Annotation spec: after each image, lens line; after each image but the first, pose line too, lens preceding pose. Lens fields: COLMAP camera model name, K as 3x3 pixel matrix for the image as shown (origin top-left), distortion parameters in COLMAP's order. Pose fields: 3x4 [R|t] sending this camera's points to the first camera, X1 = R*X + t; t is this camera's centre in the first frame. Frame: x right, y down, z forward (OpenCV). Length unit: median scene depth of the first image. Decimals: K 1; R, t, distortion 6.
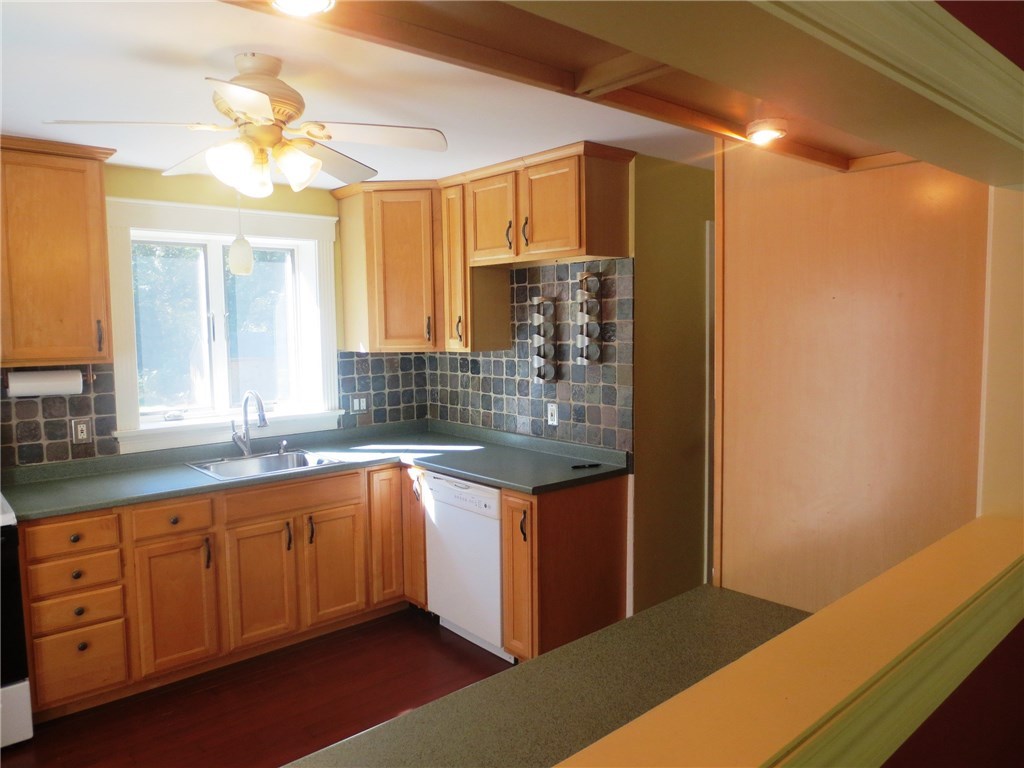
lens RADIAL K [[728.0, 0, 508.0], [0, 728.0, 381.6], [0, 0, 1]] dist [-0.028327, 0.008541]
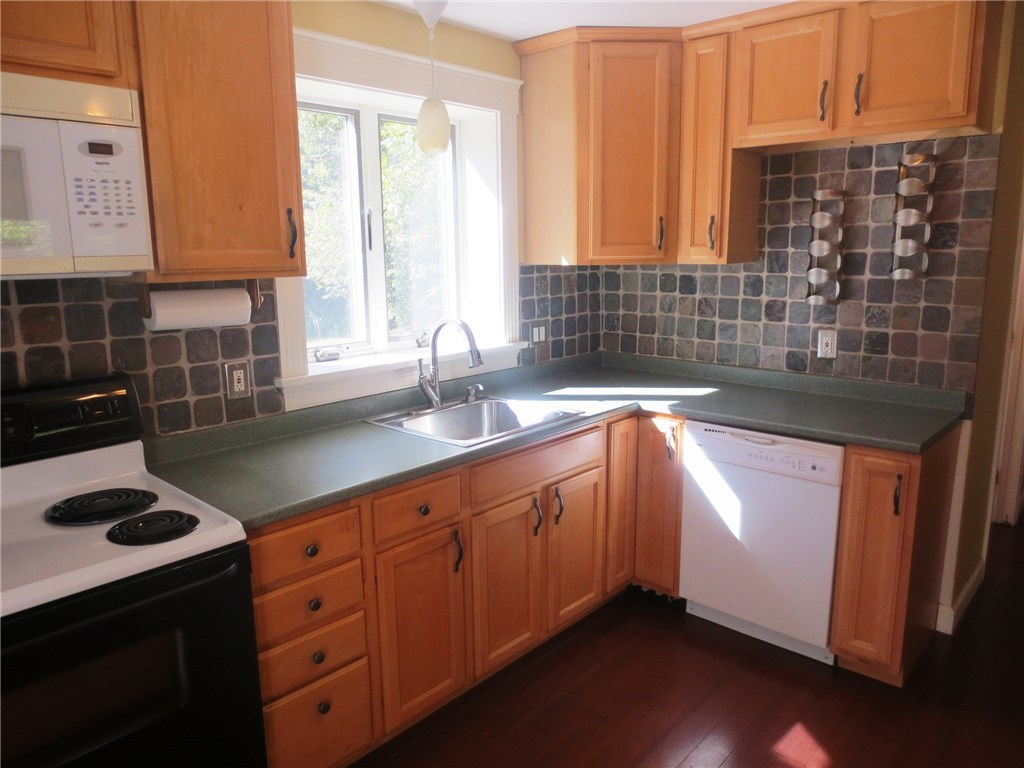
lens RADIAL K [[728.0, 0, 508.0], [0, 728.0, 383.9], [0, 0, 1]] dist [-0.028327, 0.008541]
pose [[0.993246, -0.020974, 0.114115, -0.399492], [0.009197, 0.994663, 0.102770, 0.004583], [-0.115662, -0.101026, 0.988138, 0.287106]]
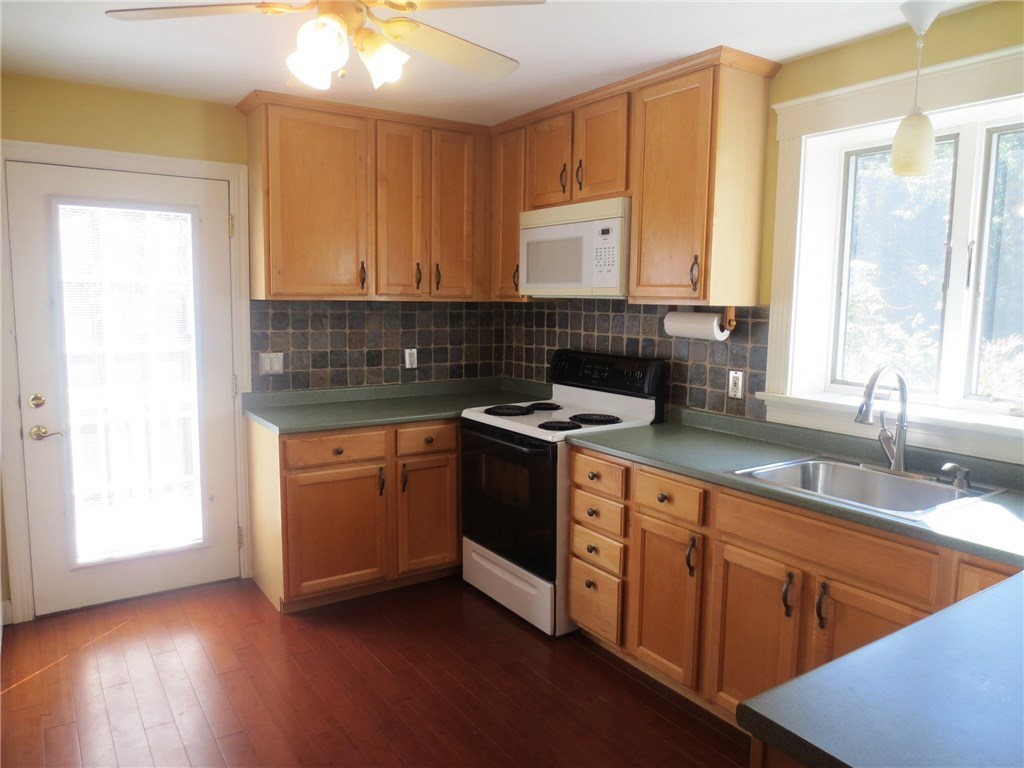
lens RADIAL K [[728.0, 0, 509.8], [0, 728.0, 384.5], [0, 0, 1]] dist [-0.028327, 0.008541]
pose [[-0.137495, 0.124672, -0.982625, 0.309692], [-0.093758, 0.985955, 0.138213, -0.027240], [0.986055, 0.111133, -0.123875, 0.799652]]
